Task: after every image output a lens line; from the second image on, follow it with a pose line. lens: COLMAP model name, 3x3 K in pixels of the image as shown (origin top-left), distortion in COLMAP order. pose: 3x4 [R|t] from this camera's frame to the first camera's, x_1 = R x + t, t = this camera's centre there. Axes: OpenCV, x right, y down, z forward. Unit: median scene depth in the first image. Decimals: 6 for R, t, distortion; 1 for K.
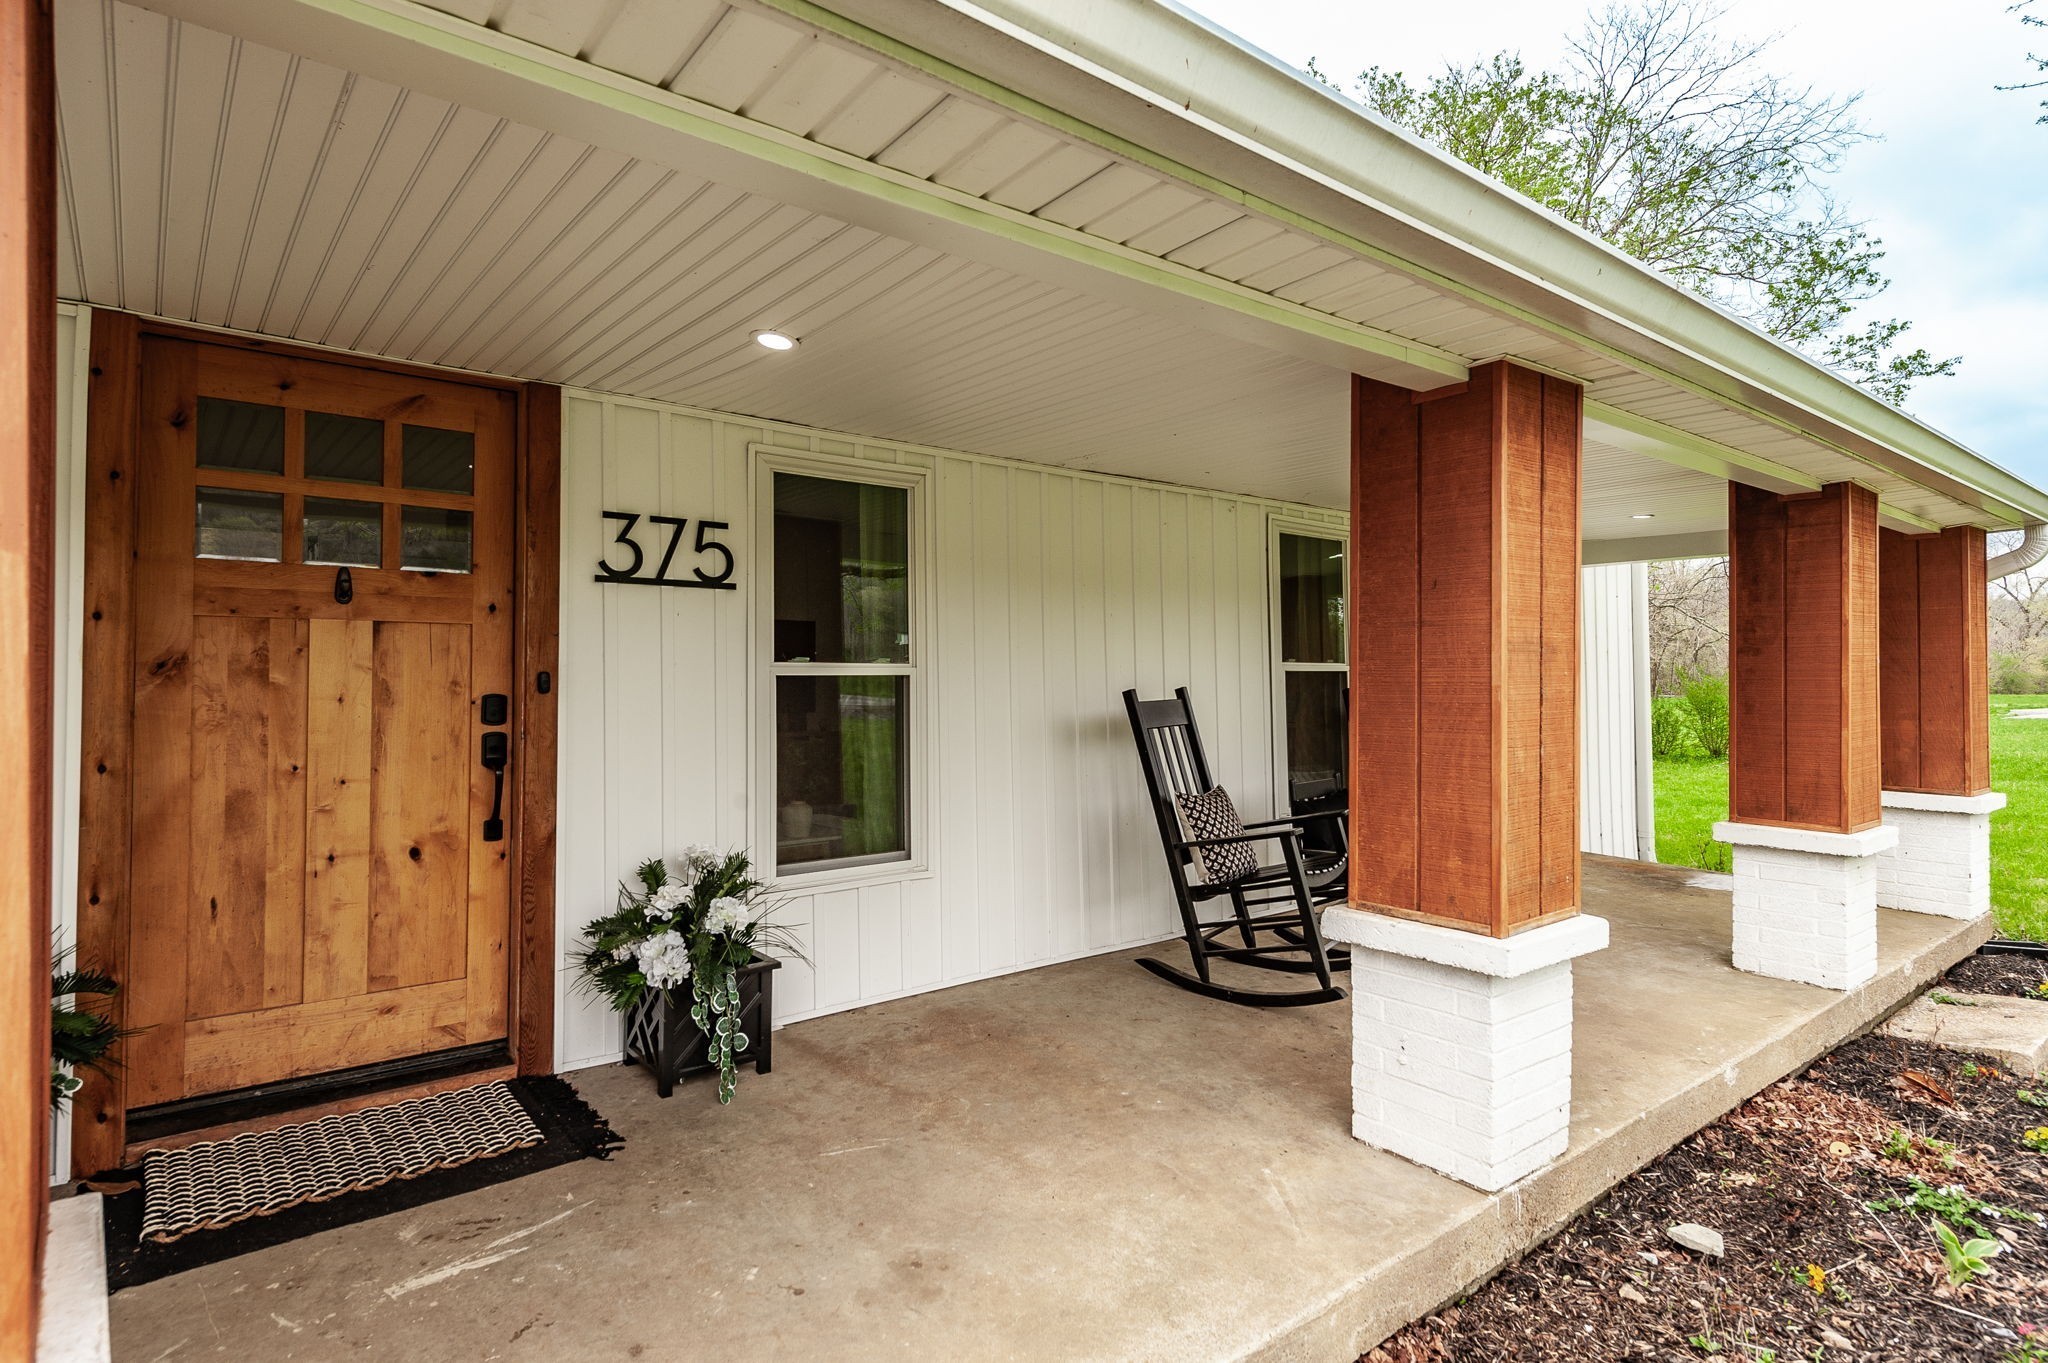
lens RADIAL K [[1061.3, 0, 1024.0], [0, 1061.3, 681.5], [0, 0, 1]] dist [0.004376, -0.000445]
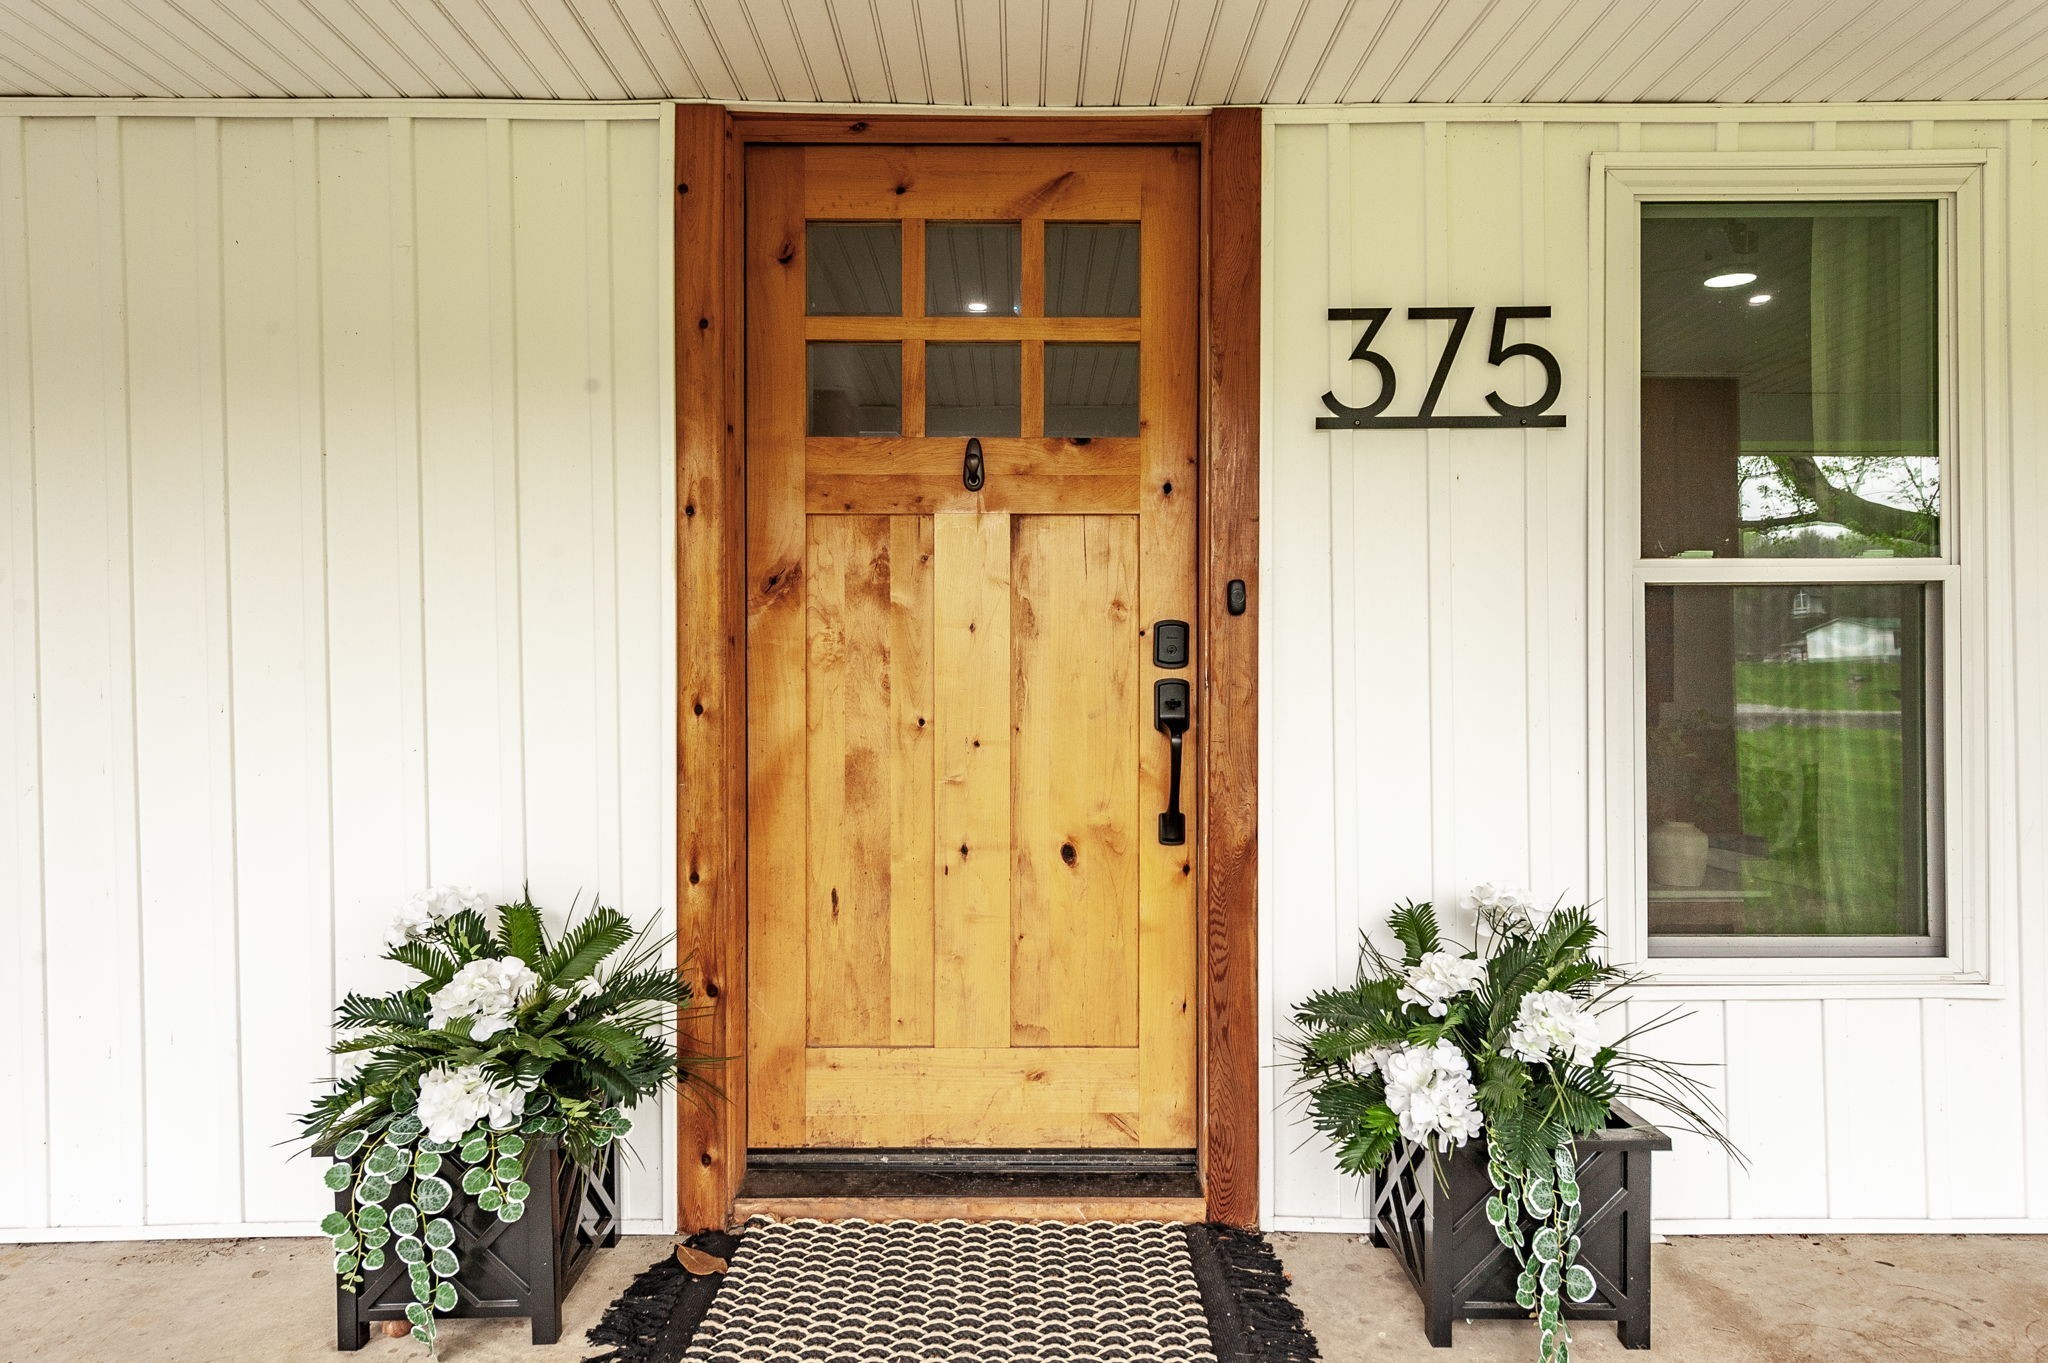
lens RADIAL K [[1156.4, 0, 1024.0], [0, 1156.4, 681.5], [0, 0, 1]] dist [0.033487, -0.019523]
pose [[0.771845, -0.004783, -0.635793, -0.121721], [0.003643, 0.999989, -0.003100, 0.053808], [0.635801, 0.000077, 0.771853, 0.411795]]
